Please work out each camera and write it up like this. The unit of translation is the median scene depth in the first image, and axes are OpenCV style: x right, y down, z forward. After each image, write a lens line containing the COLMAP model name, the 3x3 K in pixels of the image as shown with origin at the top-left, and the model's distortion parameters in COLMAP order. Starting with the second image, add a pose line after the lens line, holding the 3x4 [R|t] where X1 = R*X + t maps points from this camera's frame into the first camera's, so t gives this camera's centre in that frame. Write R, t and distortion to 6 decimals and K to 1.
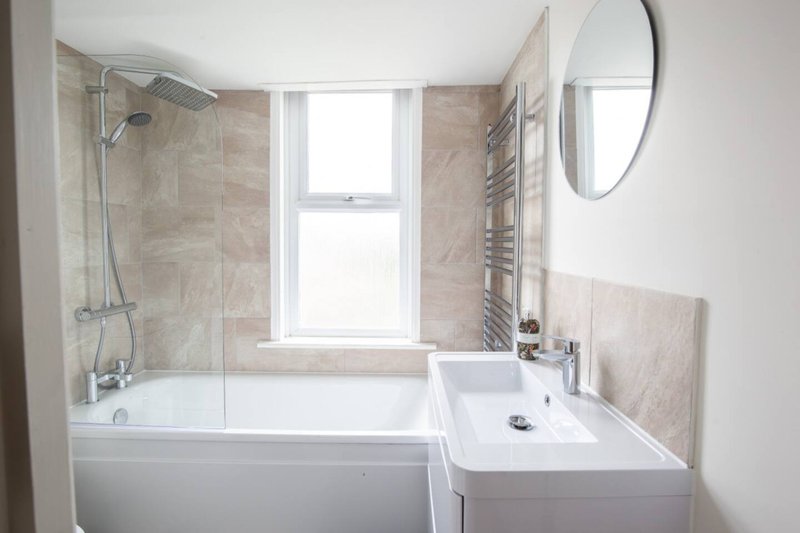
lens RADIAL K [[373.8, 0, 411.3], [0, 373.8, 252.8], [0, 0, 1]] dist [0.003685, -0.002223]
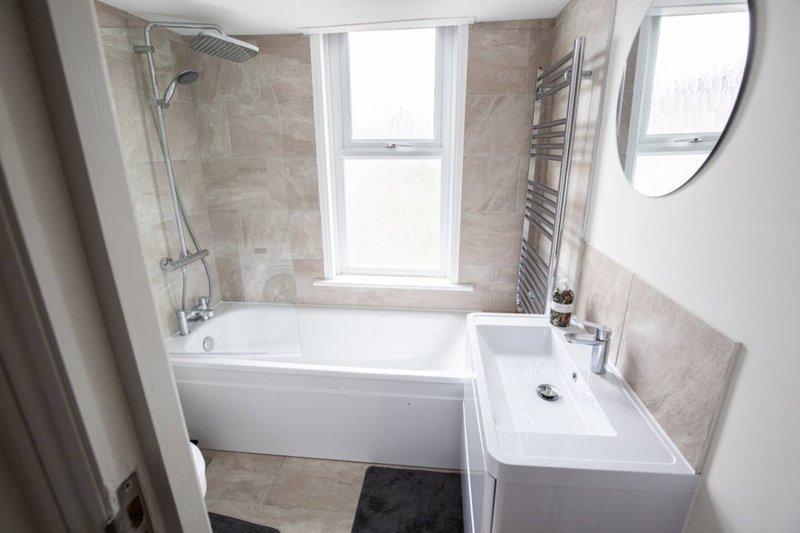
lens RADIAL K [[355.0, 0, 418.2], [0, 355.0, 247.0], [0, 0, 1]] dist [-0.002070, -0.000506]
pose [[0.996456, 0.024125, -0.080587, -0.013273], [-0.004714, 0.972502, 0.232847, -0.121691], [0.083988, -0.231642, 0.969169, 0.013367]]
